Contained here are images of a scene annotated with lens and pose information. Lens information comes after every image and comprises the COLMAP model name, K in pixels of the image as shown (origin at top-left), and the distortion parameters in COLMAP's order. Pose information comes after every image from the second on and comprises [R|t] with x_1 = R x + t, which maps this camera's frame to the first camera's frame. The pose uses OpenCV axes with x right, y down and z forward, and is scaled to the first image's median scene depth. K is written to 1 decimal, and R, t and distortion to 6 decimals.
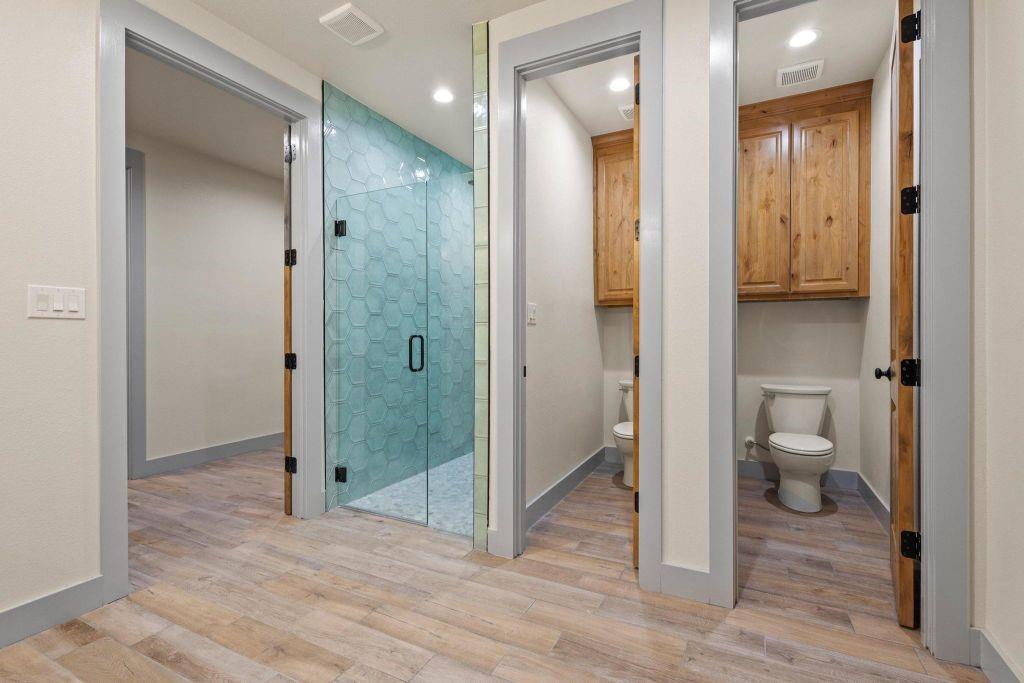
lens RADIAL K [[465.9, 0, 517.7], [0, 465.9, 338.5], [0, 0, 1]] dist [0.001179, -0.000796]
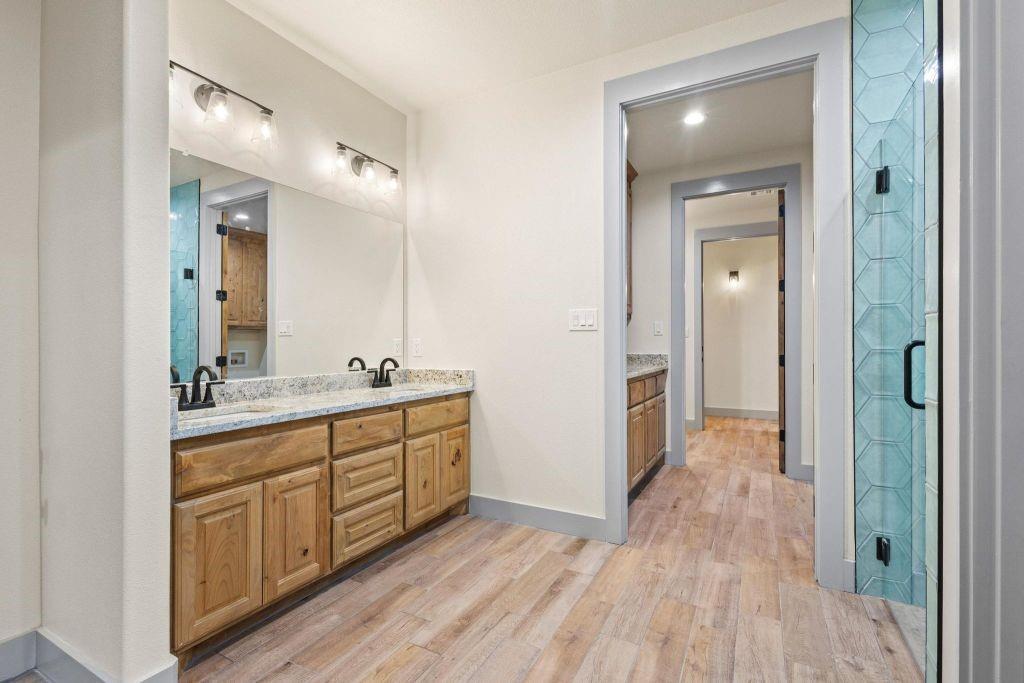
lens RADIAL K [[465.9, 0, 513.7], [0, 465.9, 342.5], [0, 0, 1]] dist [0.001179, -0.000796]
pose [[-0.030720, -0.000085, -0.999528, 0.372190], [-0.006048, 0.999982, 0.000101, -0.002345], [0.999510, 0.006048, -0.030720, 0.613323]]
